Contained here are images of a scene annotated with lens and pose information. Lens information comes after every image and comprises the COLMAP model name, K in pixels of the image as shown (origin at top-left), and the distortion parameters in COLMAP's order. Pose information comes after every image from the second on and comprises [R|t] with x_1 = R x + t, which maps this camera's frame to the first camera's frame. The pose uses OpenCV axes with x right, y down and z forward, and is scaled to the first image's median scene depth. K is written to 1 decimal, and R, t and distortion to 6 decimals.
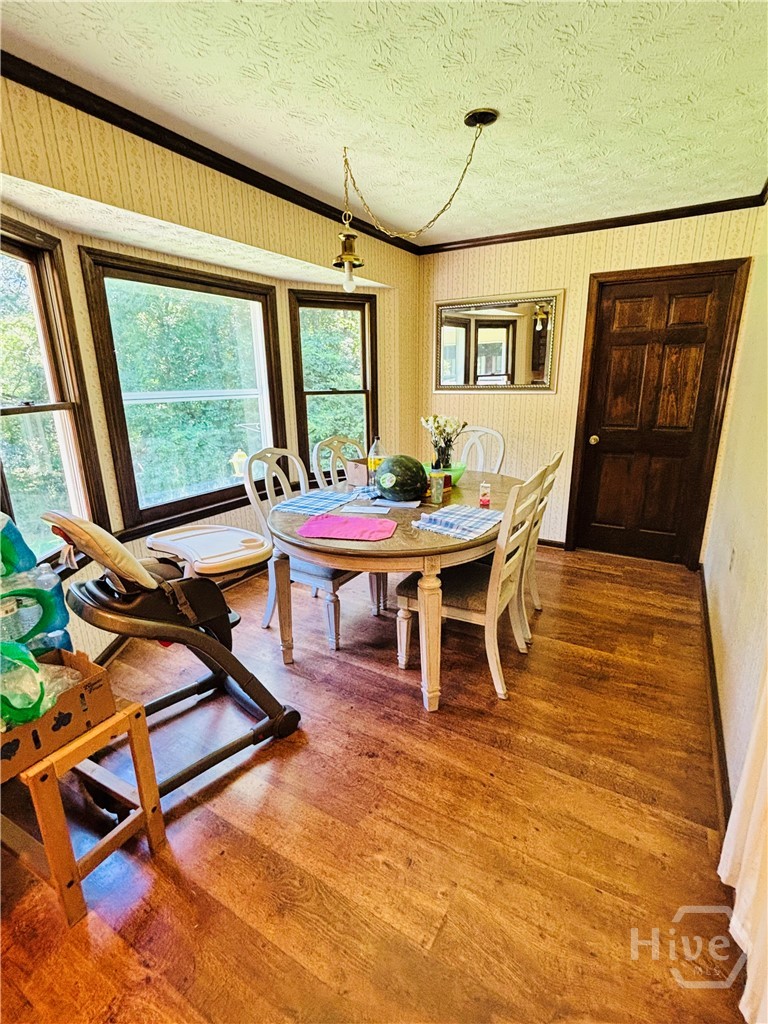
lens RADIAL K [[497.5, 0, 383.8], [0, 497.5, 517.8], [0, 0, 1]] dist [-0.013663, -0.000204]
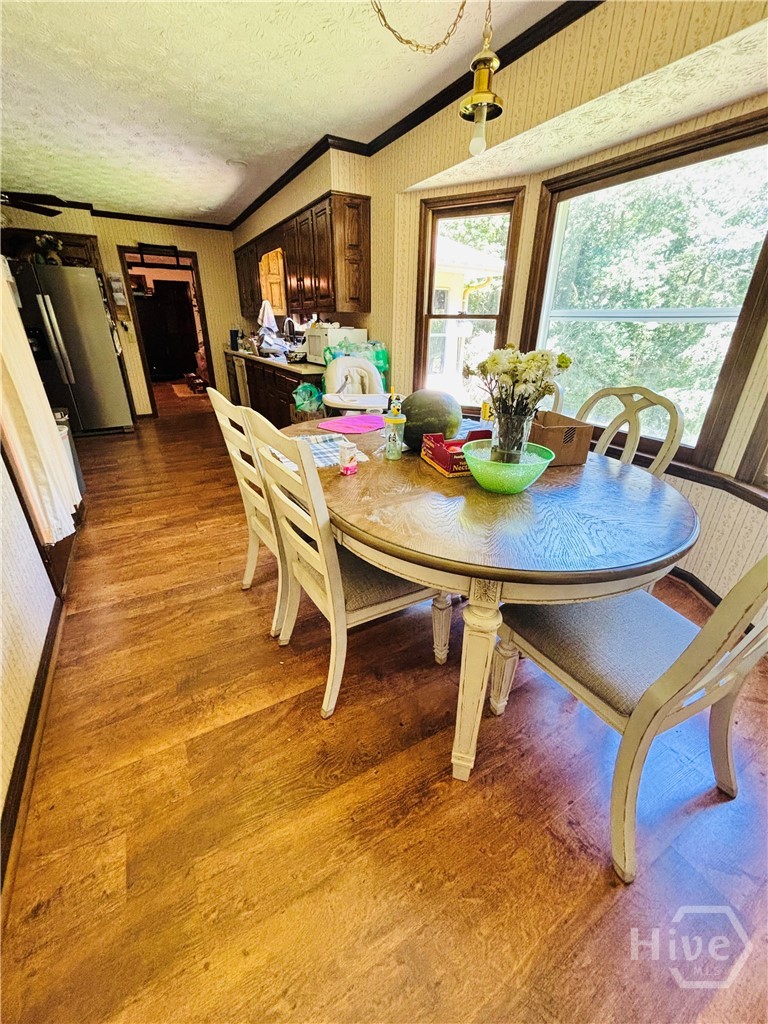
lens RADIAL K [[413.5, 0, 383.6], [0, 413.5, 510.8], [0, 0, 1]] dist [-0.002905, 0.000941]
pose [[-0.506645, 0.365023, -0.781069, 0.685360], [-0.235539, 0.812883, 0.532675, -0.323744], [0.829357, 0.453849, -0.325866, 1.334340]]
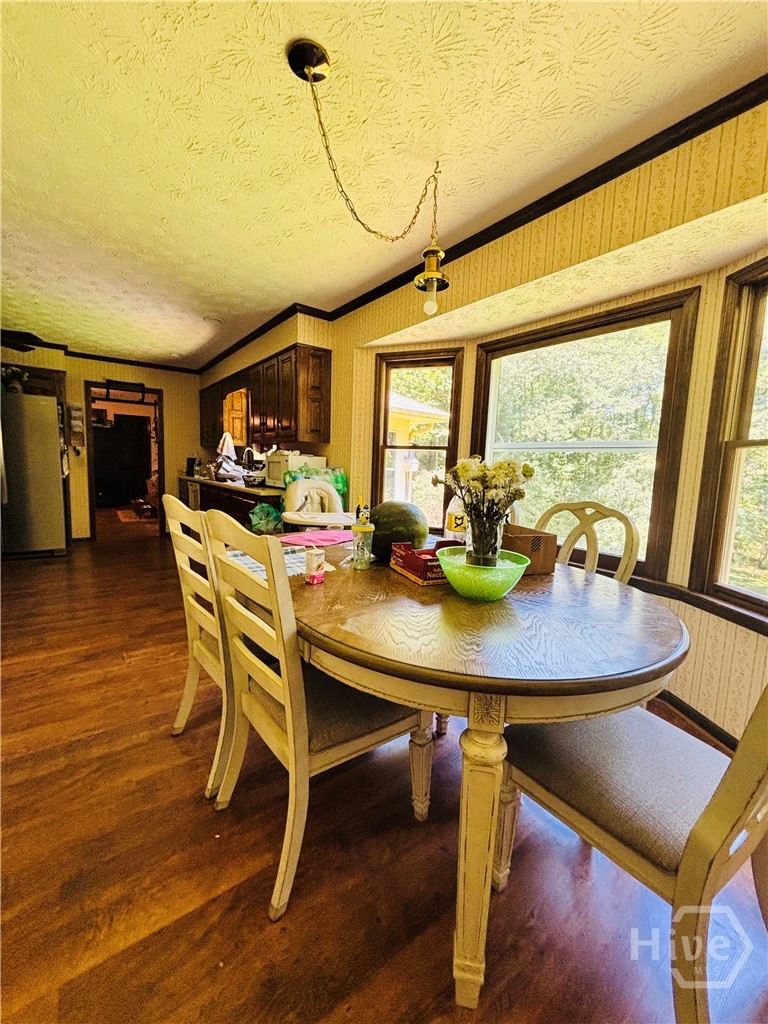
lens RADIAL K [[413.5, 0, 385.1], [0, 413.5, 508.8], [0, 0, 1]] dist [-0.002905, 0.000941]
pose [[-0.400051, 0.102119, -0.910786, 0.676708], [-0.276267, 0.934111, 0.226081, -0.280261], [0.873862, 0.342064, -0.345481, 1.310460]]
